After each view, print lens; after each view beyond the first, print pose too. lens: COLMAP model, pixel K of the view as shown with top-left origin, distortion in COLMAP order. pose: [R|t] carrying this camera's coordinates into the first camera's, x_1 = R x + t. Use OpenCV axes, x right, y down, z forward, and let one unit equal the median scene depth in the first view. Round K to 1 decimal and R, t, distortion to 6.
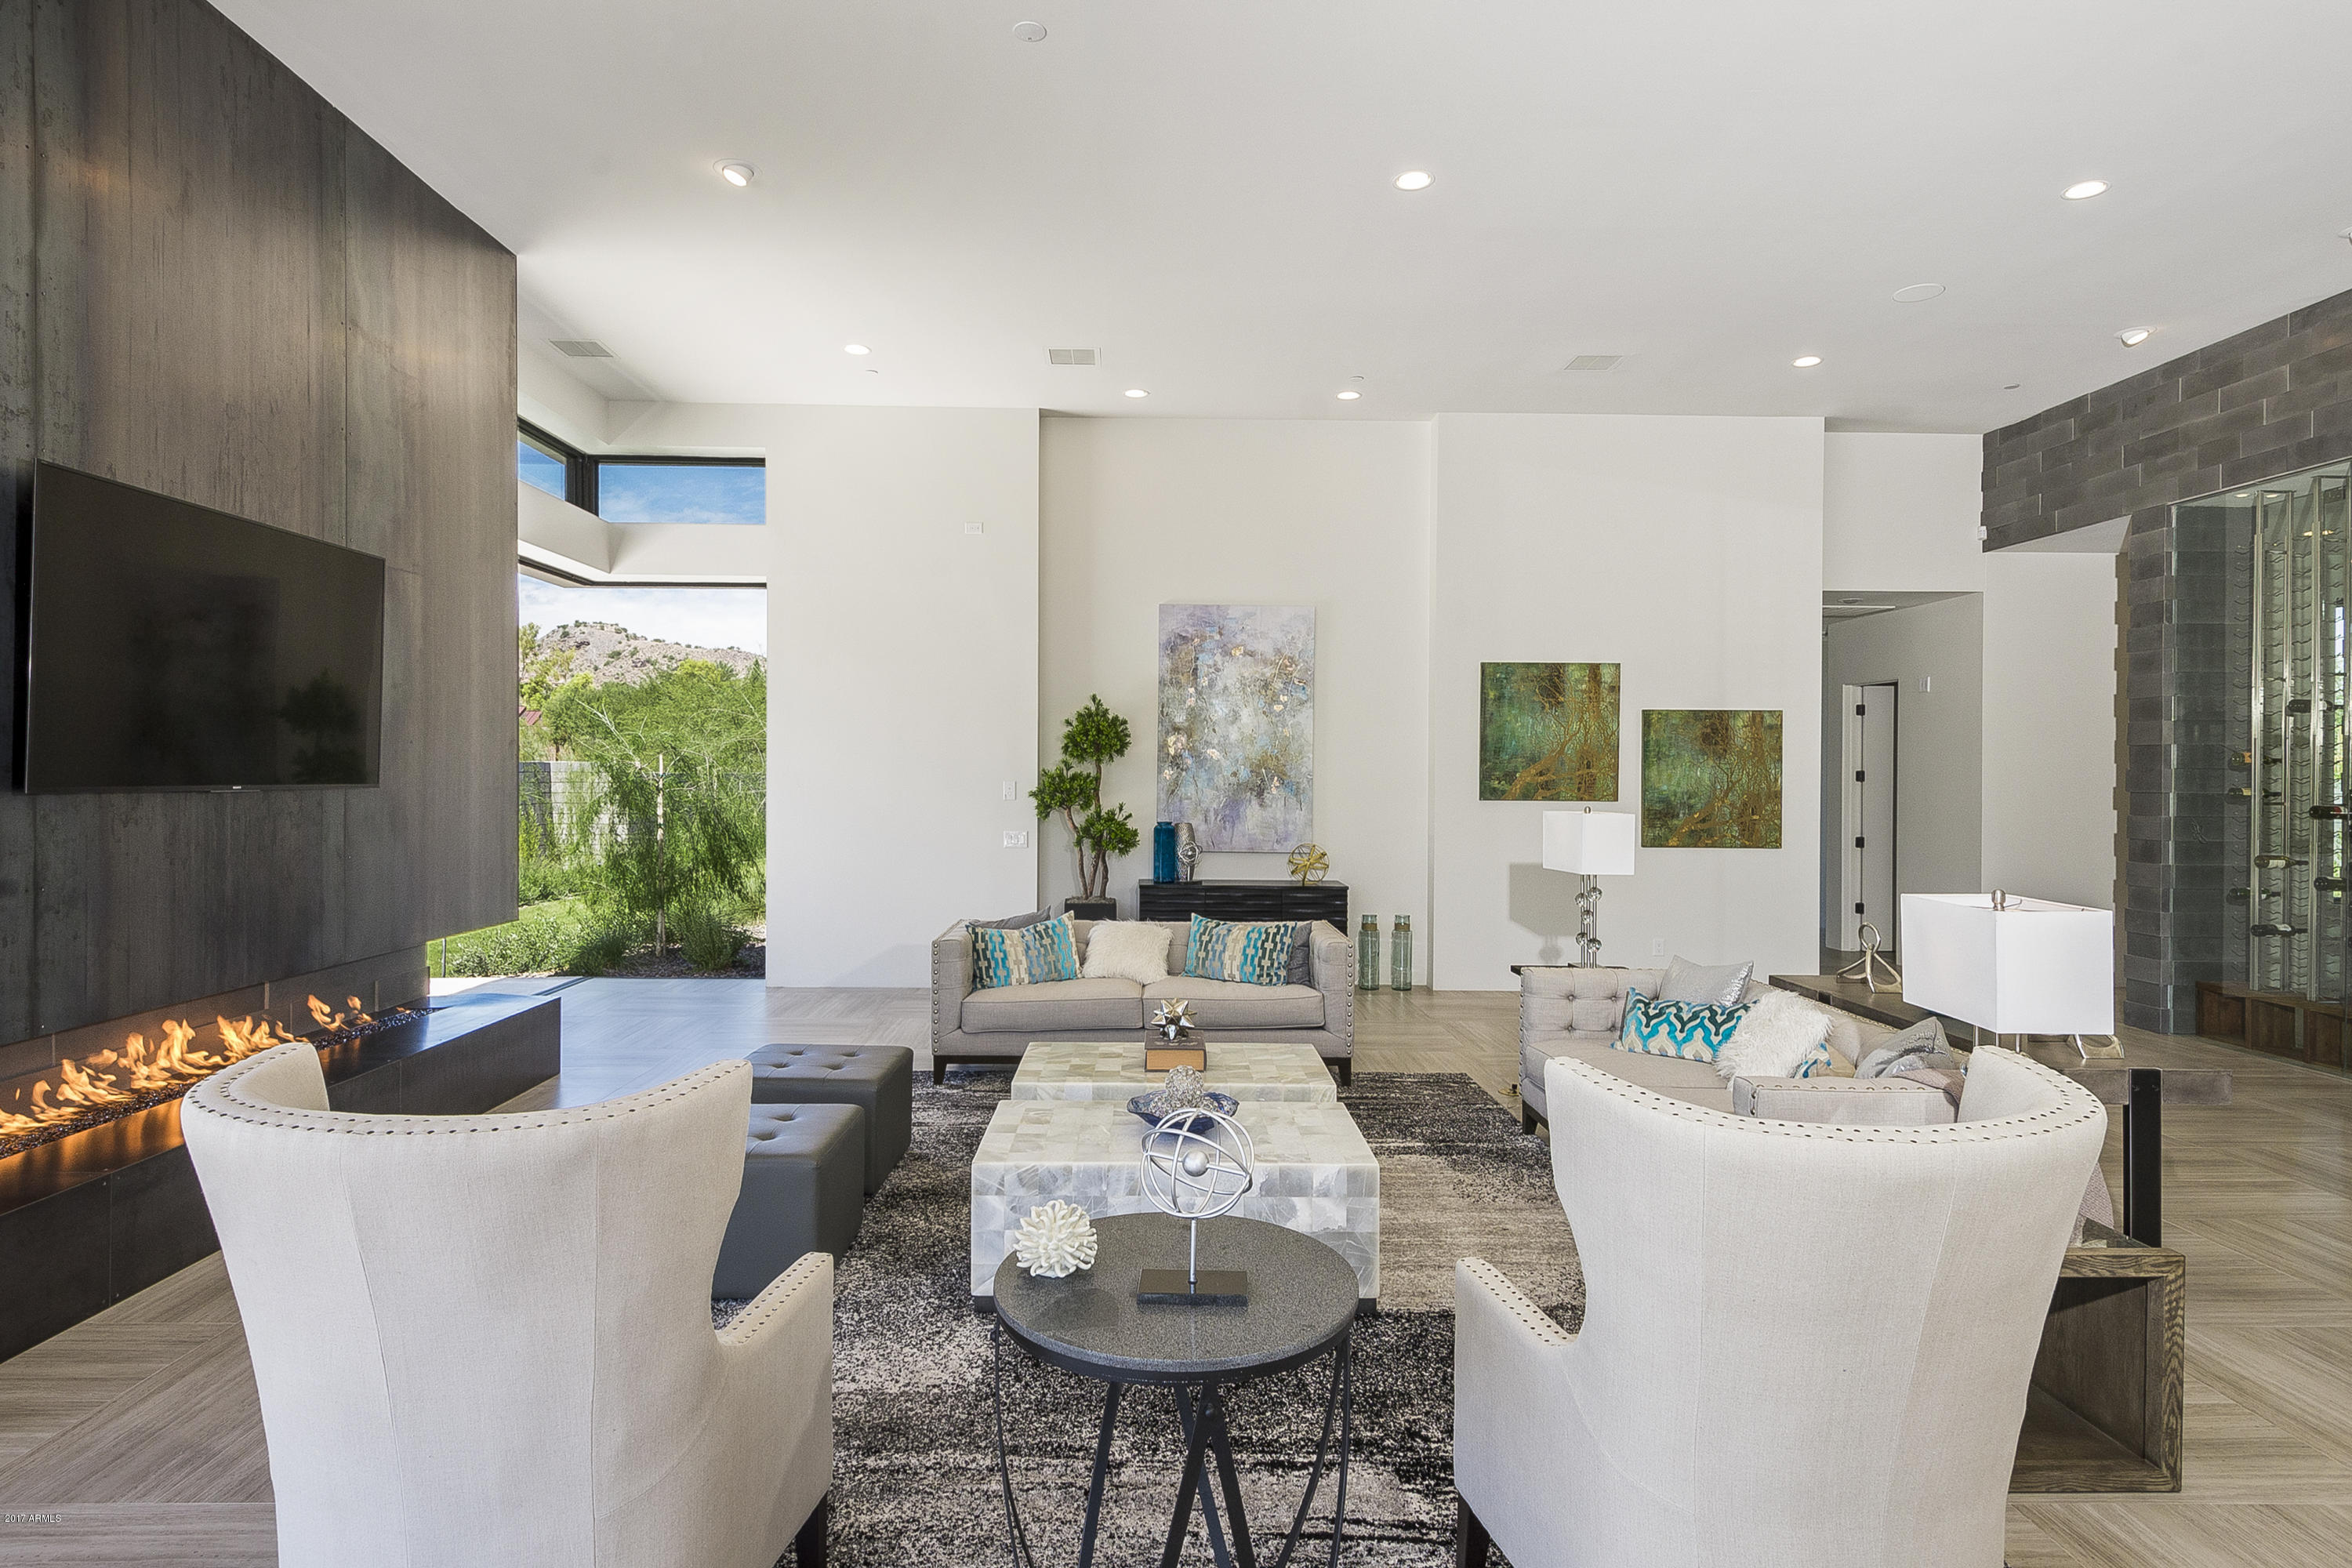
lens RADIAL K [[1264.5, 0, 1176.0], [0, 1264.5, 784.0], [0, 0, 1]] dist [0.014372, -0.018471]
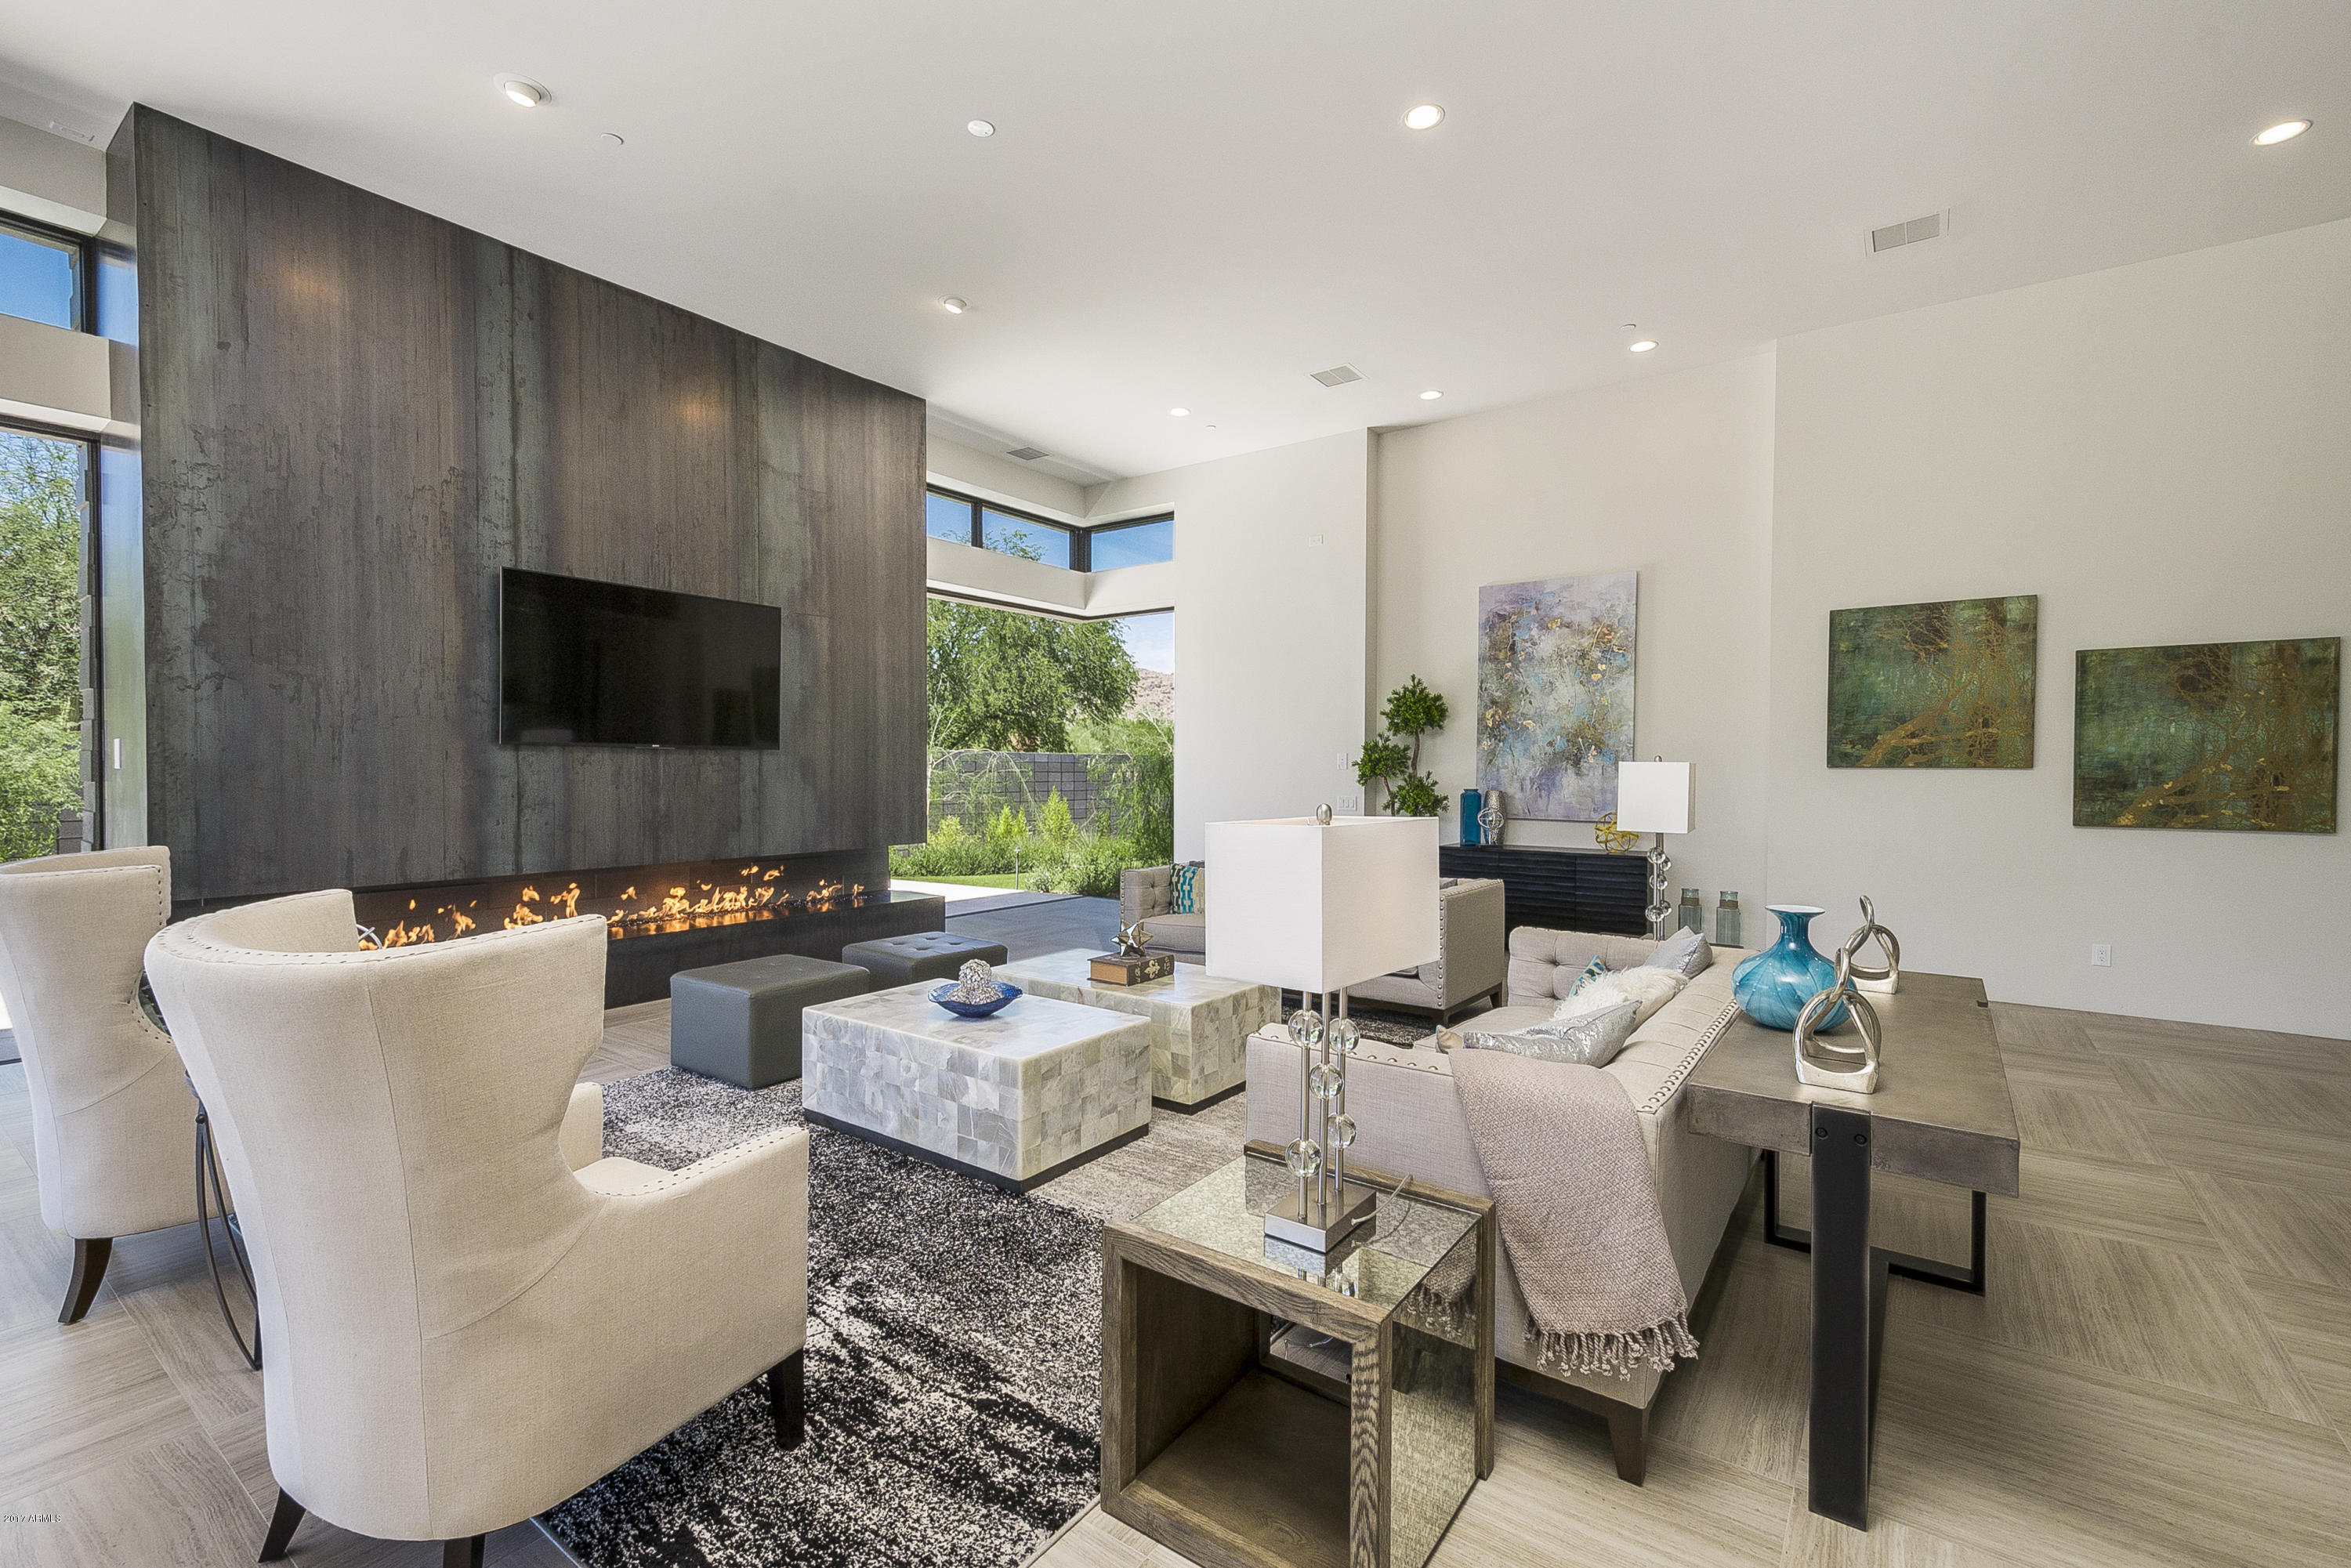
lens RADIAL K [[1031.0, 0, 1163.1], [0, 1031.0, 788.0], [0, 0, 1]] dist [0.002745, -0.000723]
pose [[0.791163, 0.005401, -0.611582, 0.313596], [-0.001760, 0.999977, 0.006555, 0.023354], [0.611603, -0.004109, 0.791154, 0.145425]]
